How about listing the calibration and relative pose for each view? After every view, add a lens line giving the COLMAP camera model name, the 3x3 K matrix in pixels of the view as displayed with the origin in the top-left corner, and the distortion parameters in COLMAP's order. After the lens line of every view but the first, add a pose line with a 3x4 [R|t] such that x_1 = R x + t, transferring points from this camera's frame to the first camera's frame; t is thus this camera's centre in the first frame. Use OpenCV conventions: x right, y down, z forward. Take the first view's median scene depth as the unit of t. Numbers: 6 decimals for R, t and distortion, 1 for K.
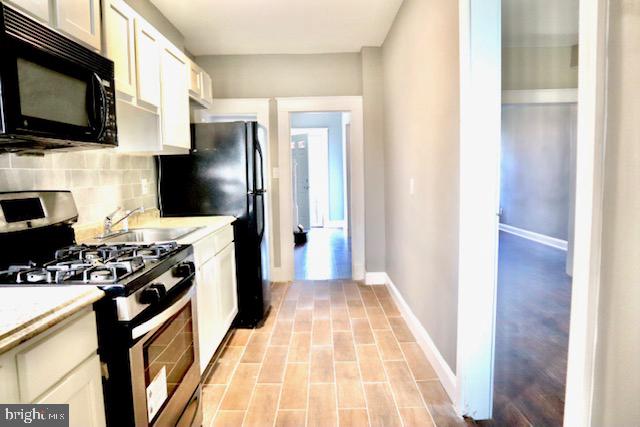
lens RADIAL K [[440.3, 0, 320.0], [0, 440.3, 213.5], [0, 0, 1]] dist [-0.087915, 0.000987]
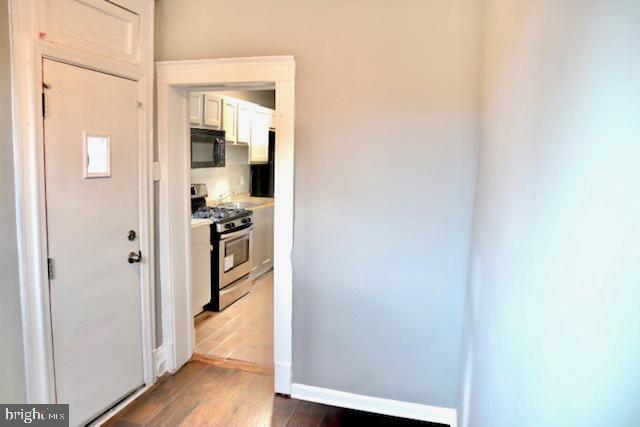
lens RADIAL K [[440.3, 0, 320.0], [0, 440.3, 213.5], [0, 0, 1]] dist [-0.087915, 0.000987]
pose [[0.961538, 0.090923, -0.259186, 0.694838], [-0.080978, 0.995520, 0.048814, -0.060587], [0.262464, -0.025948, 0.964593, -1.222389]]
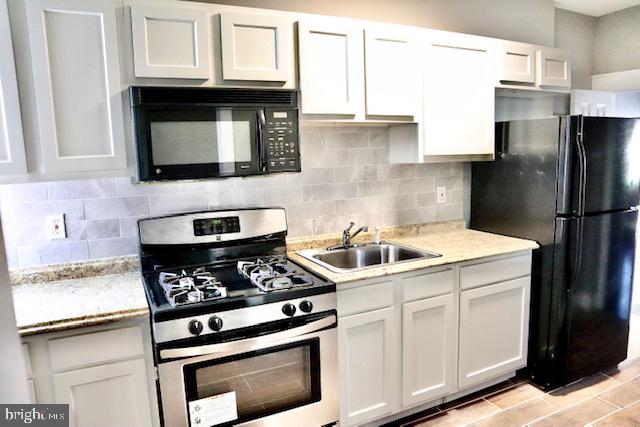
lens RADIAL K [[440.3, 0, 320.0], [0, 440.3, 213.5], [0, 0, 1]] dist [-0.087915, 0.000987]
pose [[0.425272, 0.132721, -0.895282, 0.528202], [-0.062013, 0.991138, 0.117474, -0.188390], [0.902939, 0.005561, 0.429734, 0.596190]]
